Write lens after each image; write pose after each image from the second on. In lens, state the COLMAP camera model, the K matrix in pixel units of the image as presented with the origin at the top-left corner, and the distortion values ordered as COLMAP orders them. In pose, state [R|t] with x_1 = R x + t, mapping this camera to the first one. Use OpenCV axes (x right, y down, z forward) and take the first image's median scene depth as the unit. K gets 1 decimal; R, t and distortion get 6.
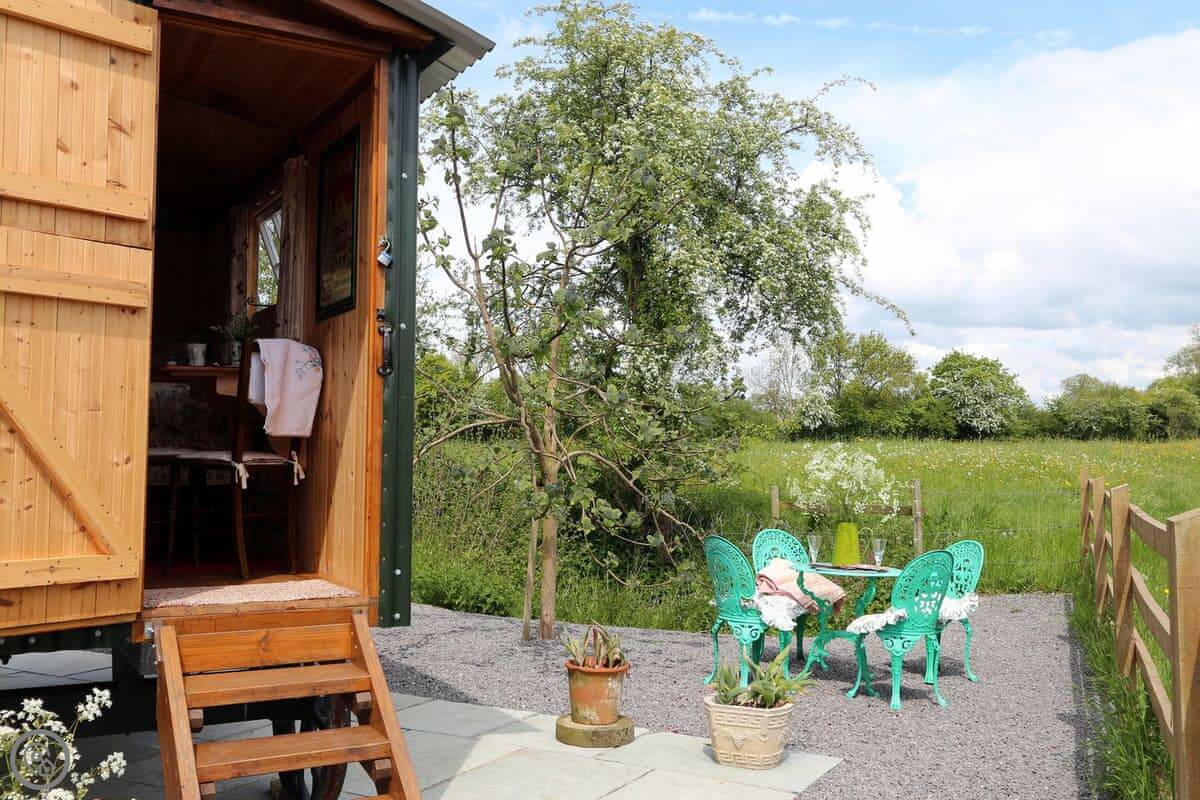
lens RADIAL K [[1186.1, 0, 577.4], [0, 1186.1, 373.8], [0, 0, 1]] dist [0.004244, 0.010860]
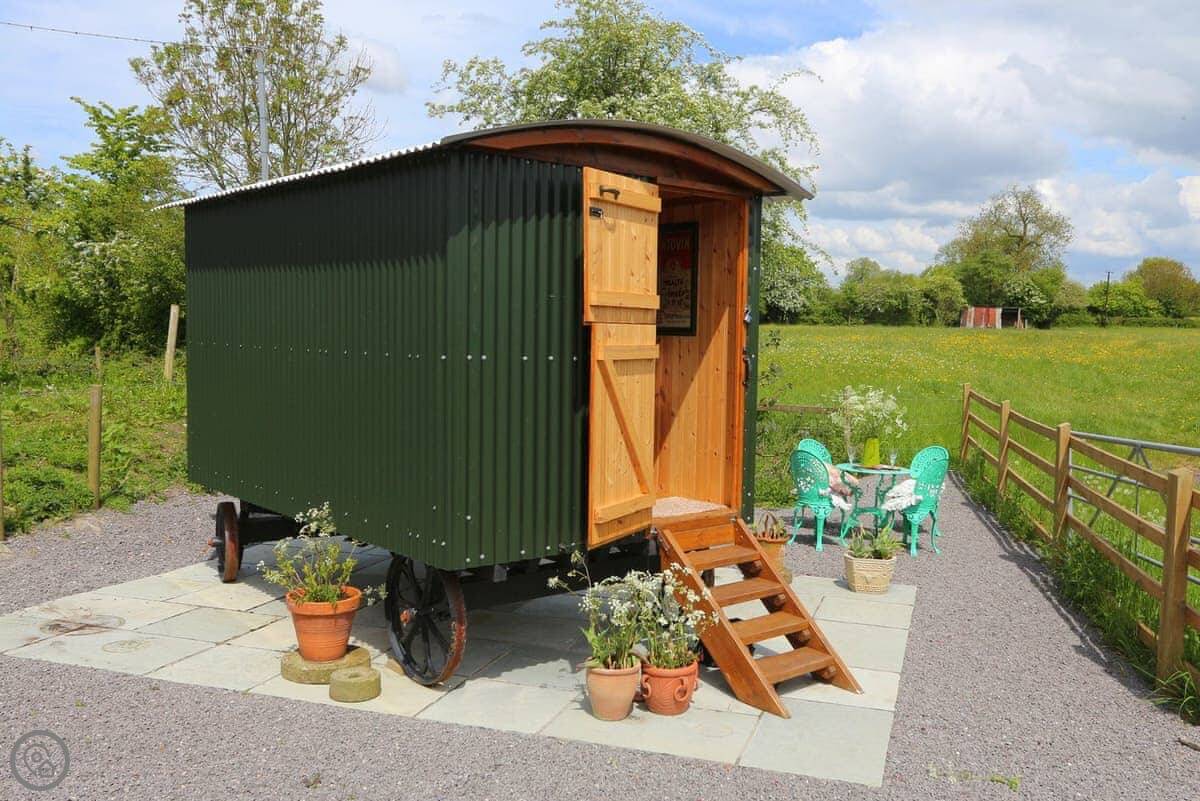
lens RADIAL K [[1150.5, 0, 624.3], [0, 1150.5, 410.3], [0, 0, 1]] dist [-0.006505, 0.004769]
pose [[0.975700, -0.009097, 0.218920, -0.057074], [-0.023849, 0.988793, 0.147379, -0.016789], [-0.217807, -0.149018, 0.964548, -0.049200]]
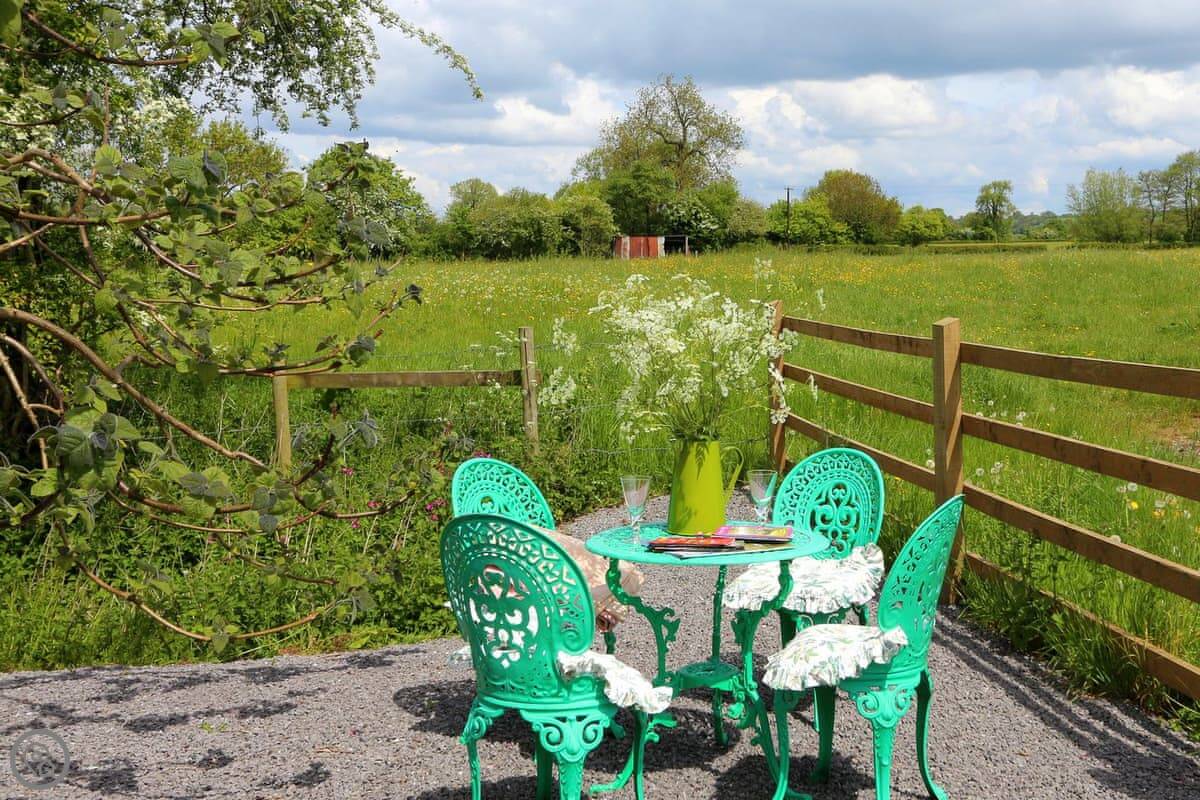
lens RADIAL K [[1432.6, 0, 745.5], [0, 1432.6, 348.4], [0, 0, 1]] dist [0.004440, -0.011916]
pose [[0.816035, -0.055814, 0.575301, -0.011983], [-0.011825, 0.993506, 0.113161, 0.003171], [-0.577881, -0.099146, 0.810076, 0.073696]]
